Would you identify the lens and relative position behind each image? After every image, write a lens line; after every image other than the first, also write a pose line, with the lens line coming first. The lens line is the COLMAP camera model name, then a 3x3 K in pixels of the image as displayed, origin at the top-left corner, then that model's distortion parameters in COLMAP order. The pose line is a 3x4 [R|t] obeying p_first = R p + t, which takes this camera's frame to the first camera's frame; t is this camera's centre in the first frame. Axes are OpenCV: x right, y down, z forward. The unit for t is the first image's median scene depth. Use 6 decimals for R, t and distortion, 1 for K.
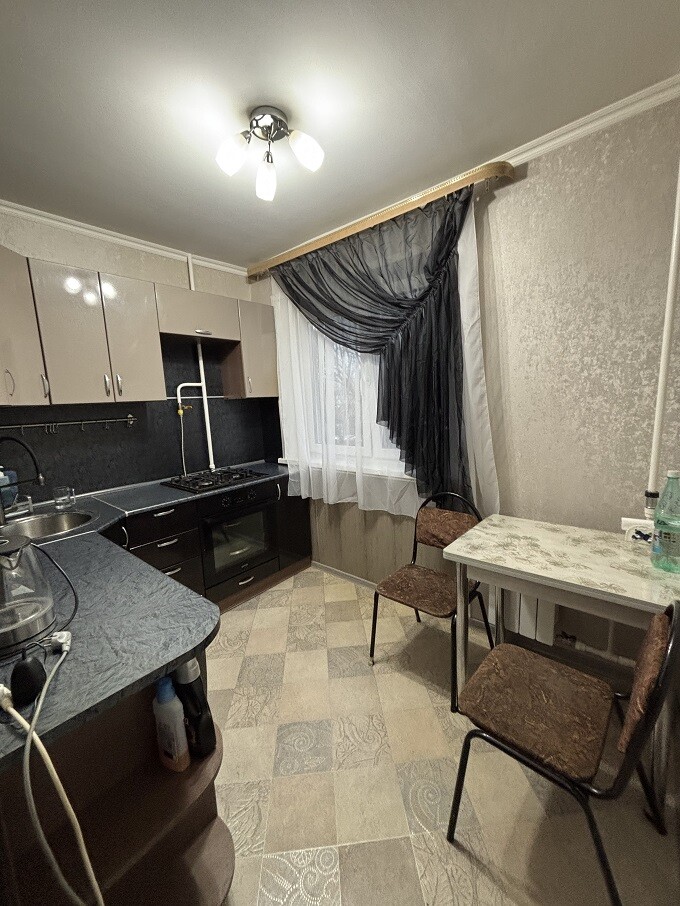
lens RADIAL K [[364.9, 0, 341.5], [0, 364.9, 452.6], [0, 0, 1]] dist [-0.000494, 0.000763]
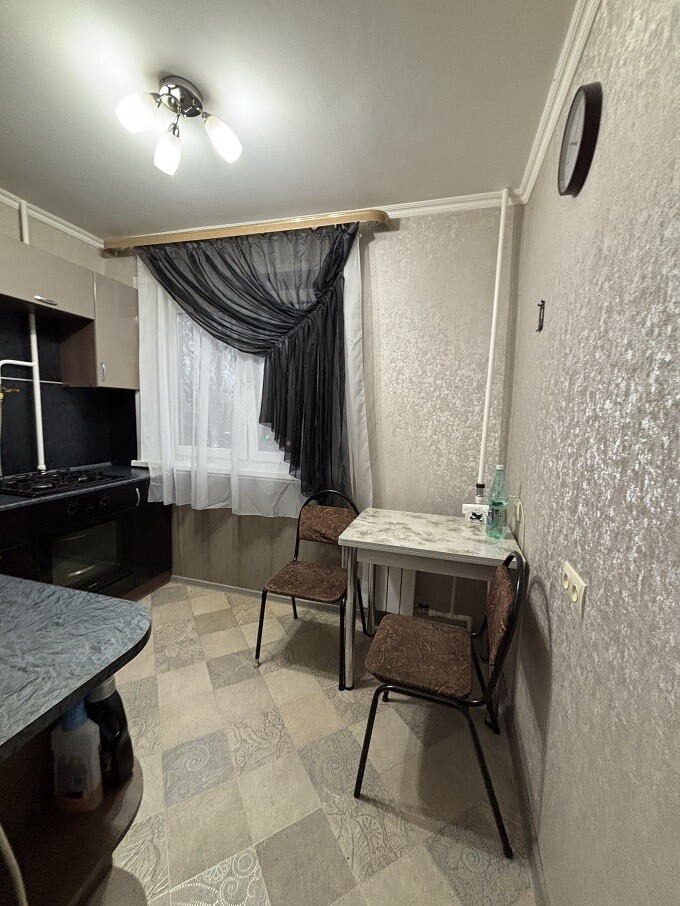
lens RADIAL K [[364.9, 0, 341.5], [0, 364.9, 452.6], [0, 0, 1]] dist [-0.000494, 0.000763]
pose [[0.906507, 0.031562, 0.421009, -0.128827], [-0.014546, 0.998945, -0.043568, 0.040629], [-0.421940, 0.033371, 0.906009, -0.005051]]
